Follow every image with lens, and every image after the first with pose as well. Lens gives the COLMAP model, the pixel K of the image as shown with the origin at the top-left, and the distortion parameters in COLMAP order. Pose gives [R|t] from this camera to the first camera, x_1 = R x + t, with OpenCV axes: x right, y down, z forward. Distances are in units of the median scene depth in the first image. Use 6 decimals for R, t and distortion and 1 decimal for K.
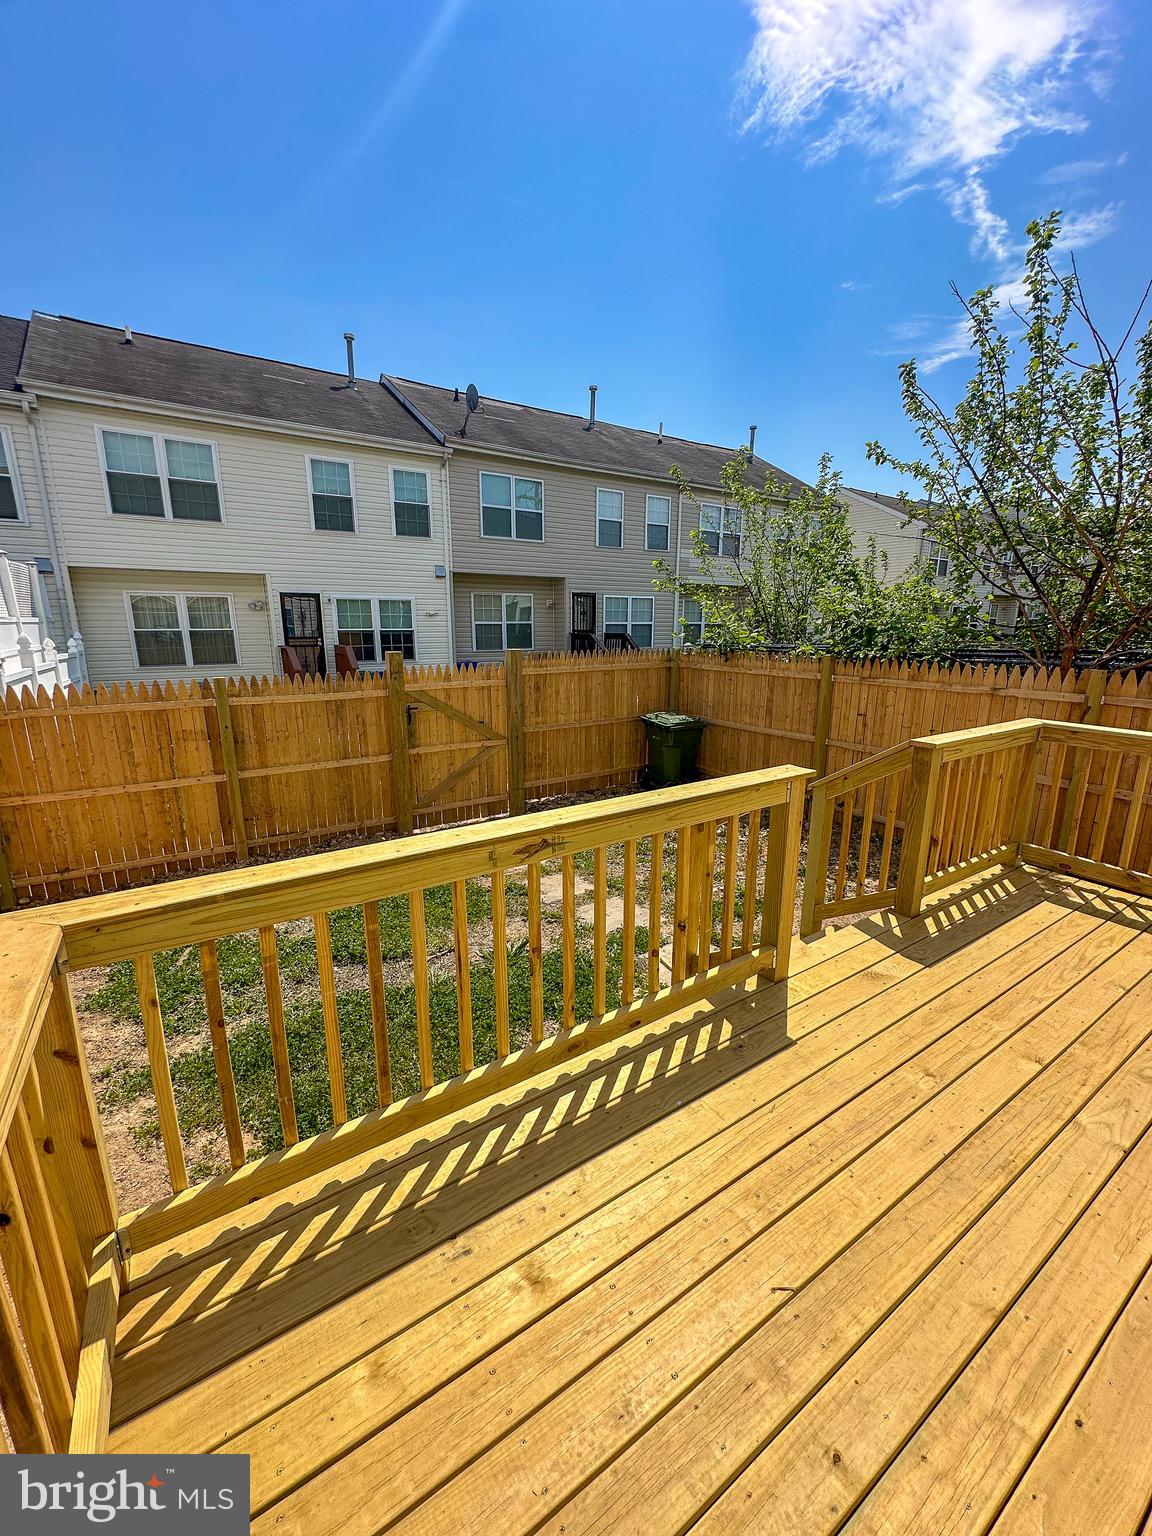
lens RADIAL K [[617.0, 0, 575.6], [0, 617.0, 765.4], [0, 0, 1]] dist [-0.002735, 0.000843]
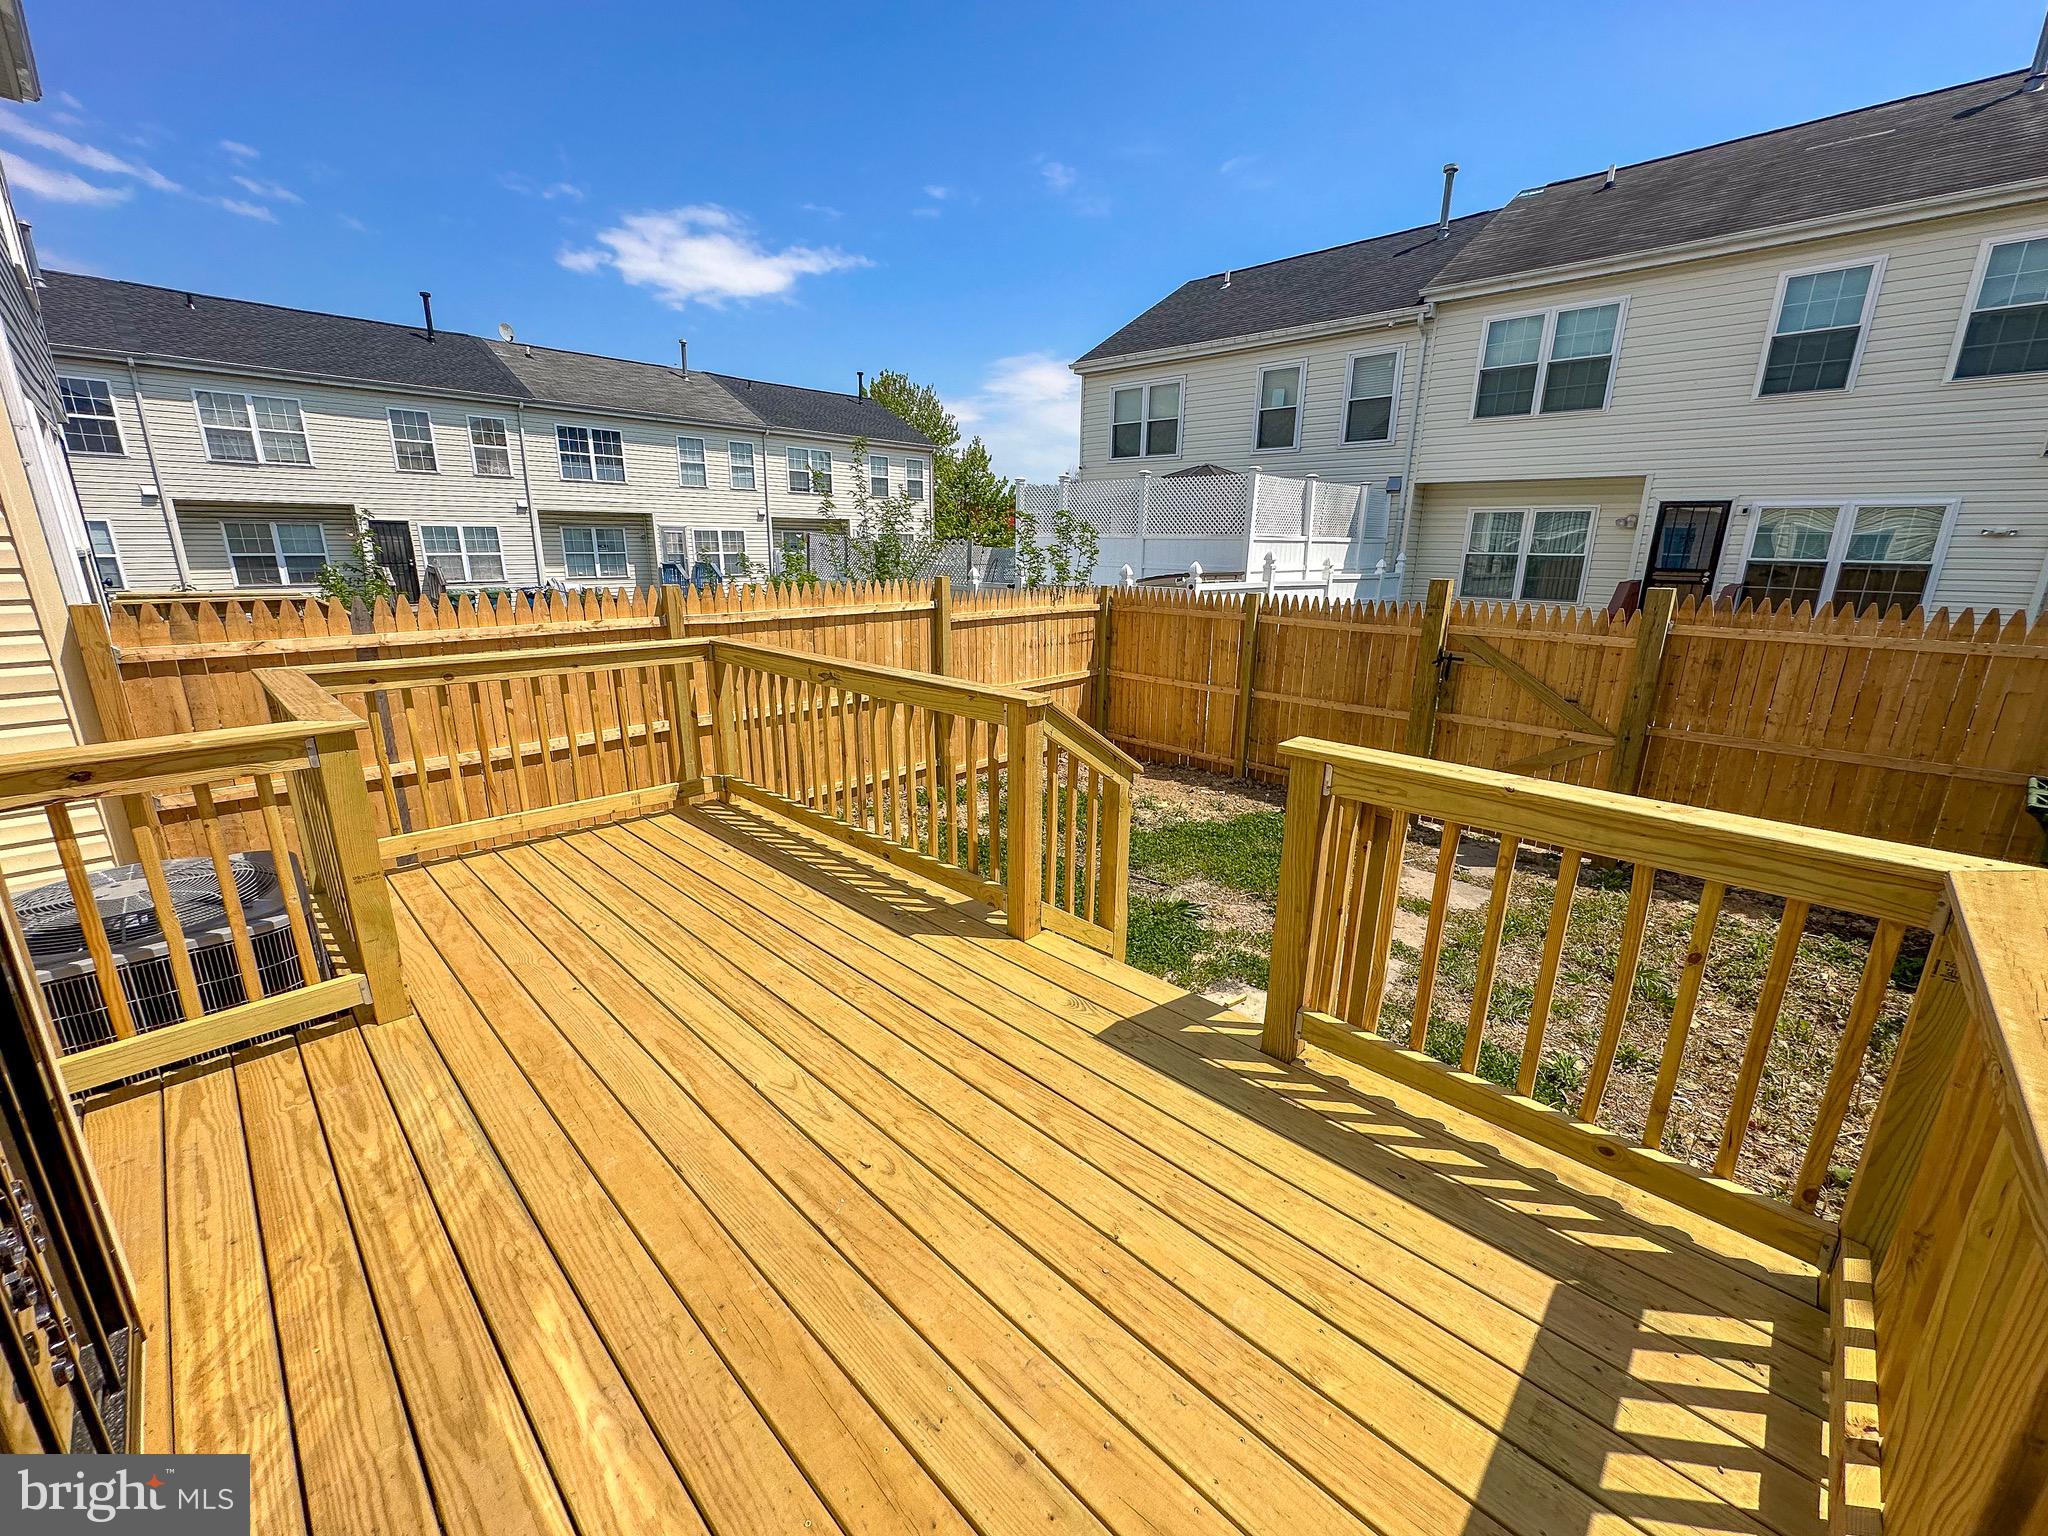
lens RADIAL K [[822.7, 0, 1019.7], [0, 822.7, 767.9], [0, 0, 1]] dist [-0.002735, 0.000843]
pose [[0.216886, 0.261582, -0.940497, 0.373901], [-0.232798, 0.949493, 0.210399, -0.035173], [0.948032, 0.173314, 0.266827, 0.176651]]
